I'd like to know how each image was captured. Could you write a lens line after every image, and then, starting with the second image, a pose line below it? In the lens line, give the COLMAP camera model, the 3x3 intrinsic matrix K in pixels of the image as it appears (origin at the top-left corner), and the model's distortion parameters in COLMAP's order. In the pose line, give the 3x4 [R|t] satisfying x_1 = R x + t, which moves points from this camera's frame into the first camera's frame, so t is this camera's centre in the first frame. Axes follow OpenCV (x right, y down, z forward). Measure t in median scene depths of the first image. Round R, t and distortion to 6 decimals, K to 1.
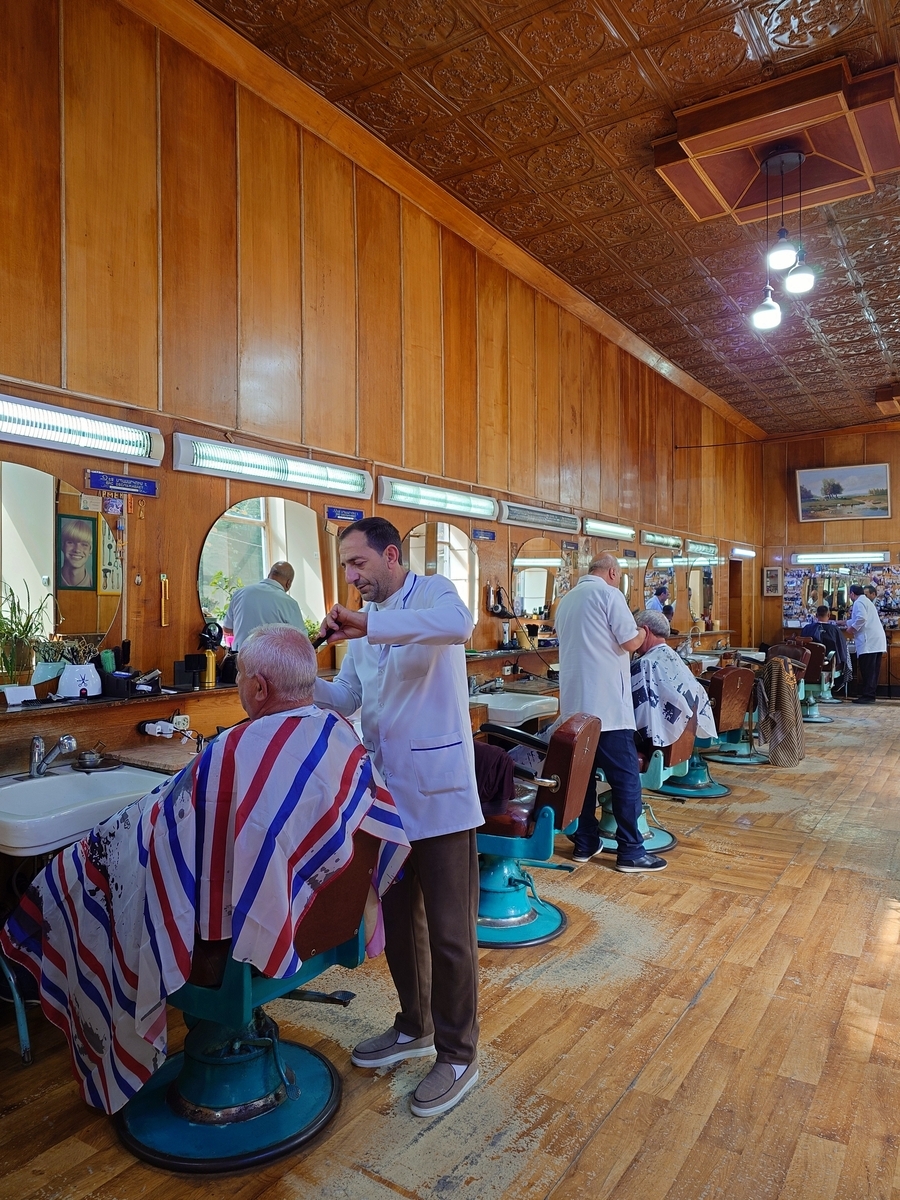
lens RADIAL K [[838.1, 0, 450.2], [0, 838.1, 579.6], [0, 0, 1]] dist [-0.005669, -0.007990]
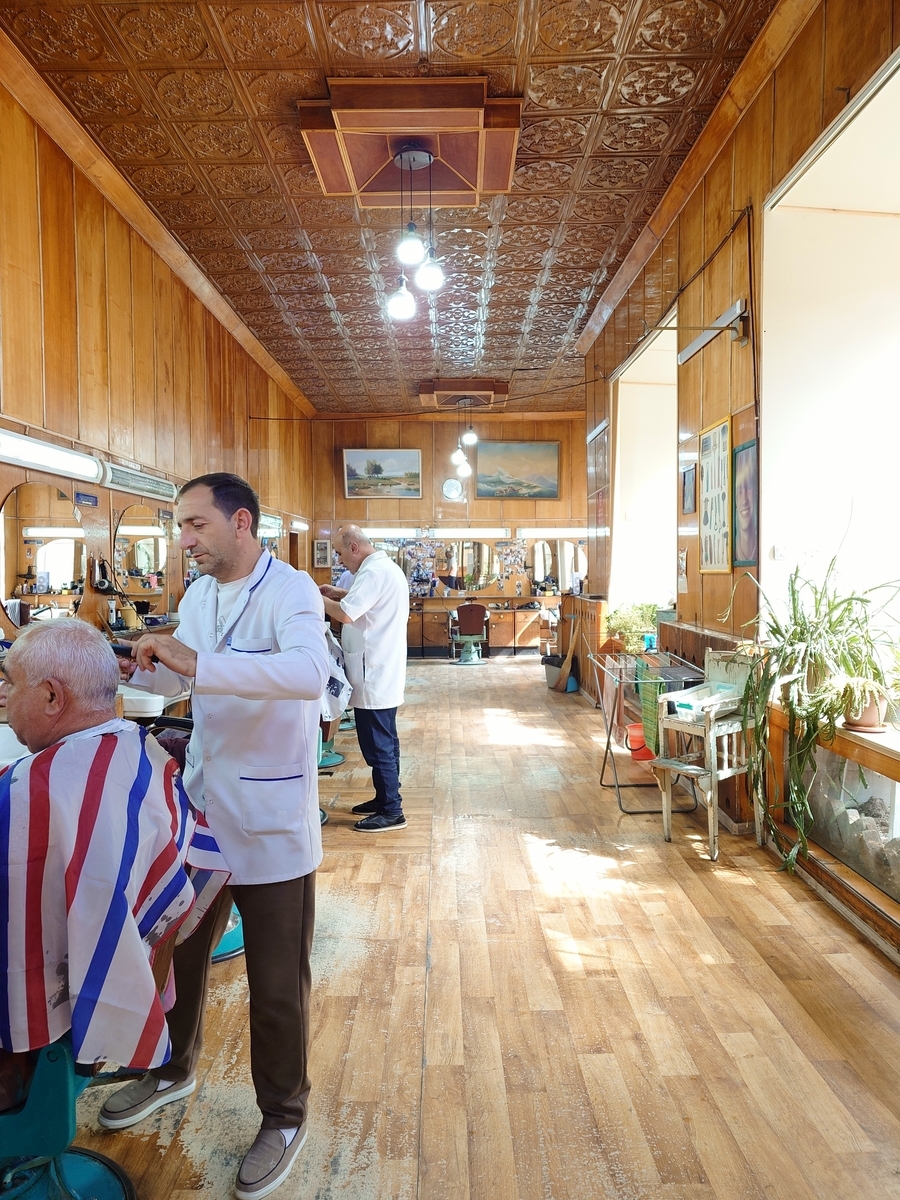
lens RADIAL K [[838.1, 0, 450.2], [0, 838.1, 579.6], [0, 0, 1]] dist [-0.005669, -0.007990]
pose [[0.833516, -0.006732, 0.552454, -0.125346], [-0.013875, 0.999355, 0.033111, -0.004506], [-0.552321, -0.035264, 0.832885, 0.065553]]
